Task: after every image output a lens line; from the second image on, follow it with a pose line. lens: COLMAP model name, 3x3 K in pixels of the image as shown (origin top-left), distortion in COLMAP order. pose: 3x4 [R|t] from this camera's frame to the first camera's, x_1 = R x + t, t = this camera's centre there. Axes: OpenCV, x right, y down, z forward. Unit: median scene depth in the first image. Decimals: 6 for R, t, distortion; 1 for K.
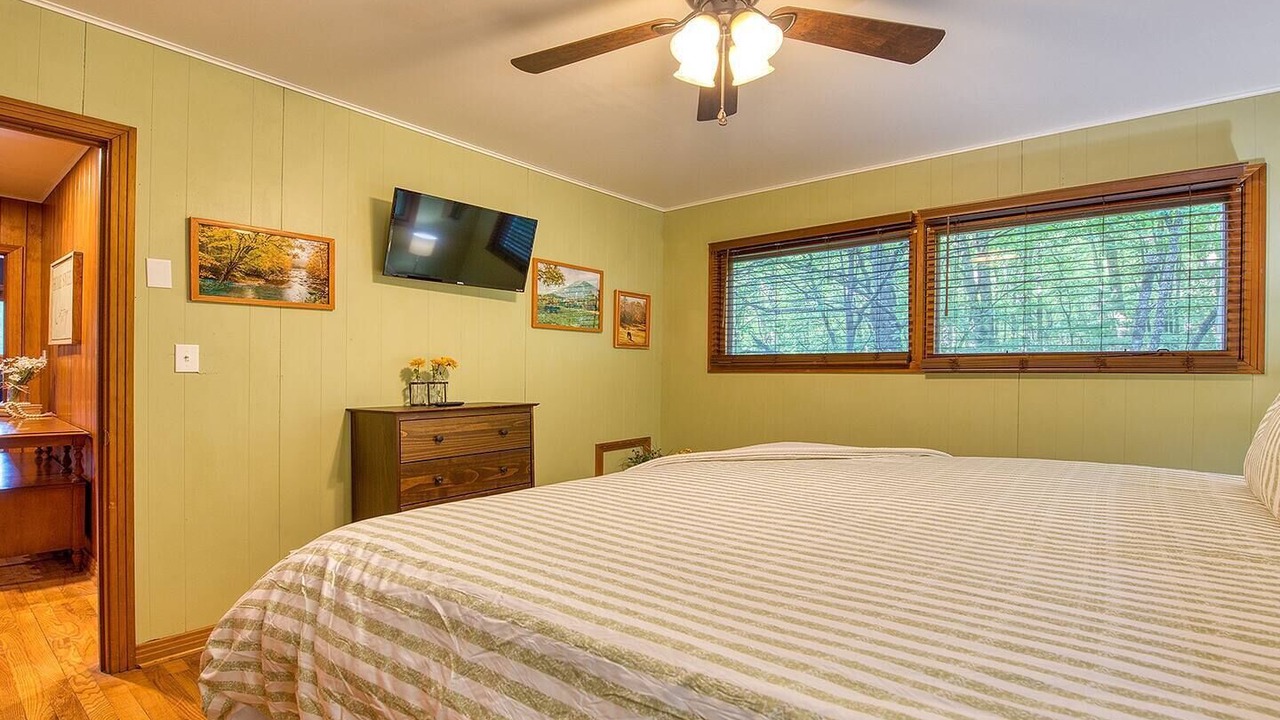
lens RADIAL K [[630.0, 0, 640.0], [0, 630.0, 360.0], [0, 0, 1]] dist [-0.010813, -0.000140]
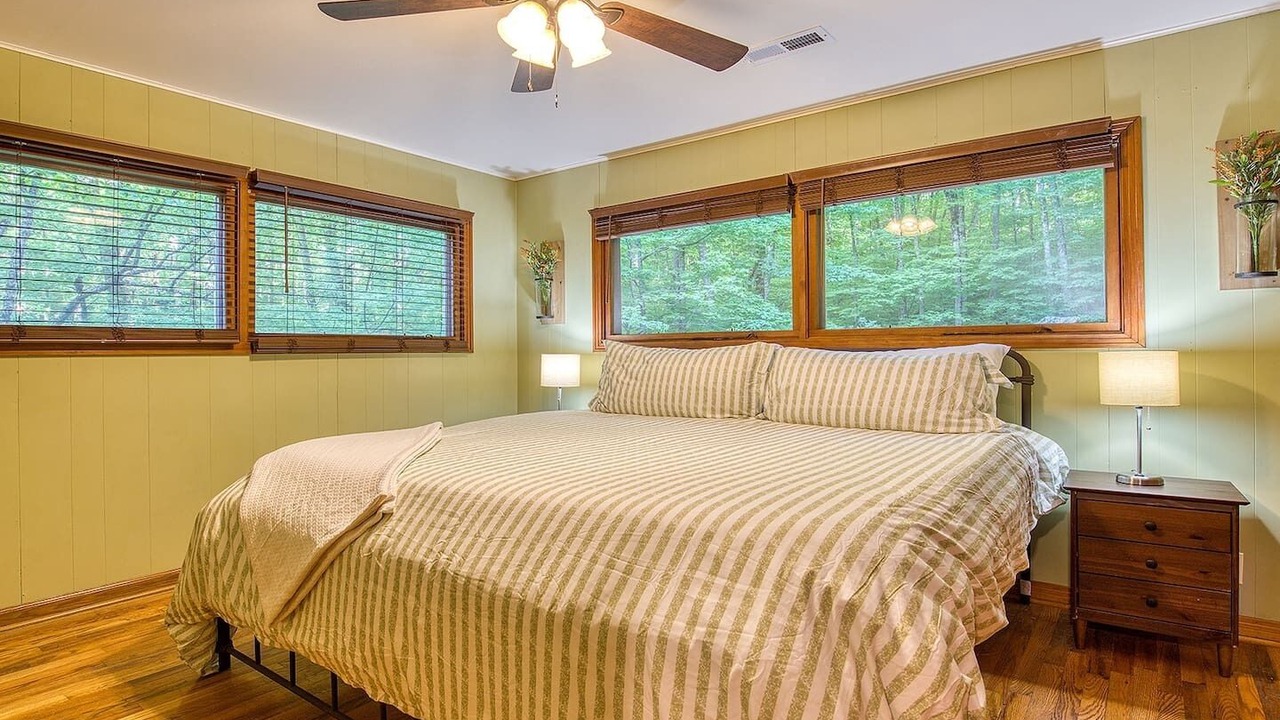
lens RADIAL K [[630.0, 0, 640.0], [0, 630.0, 360.0], [0, 0, 1]] dist [-0.010813, -0.000140]
pose [[-0.030107, -0.009889, 0.999498, -0.439194], [-0.005076, 0.999940, 0.009740, 0.017931], [-0.999534, -0.004780, -0.030155, 0.491210]]
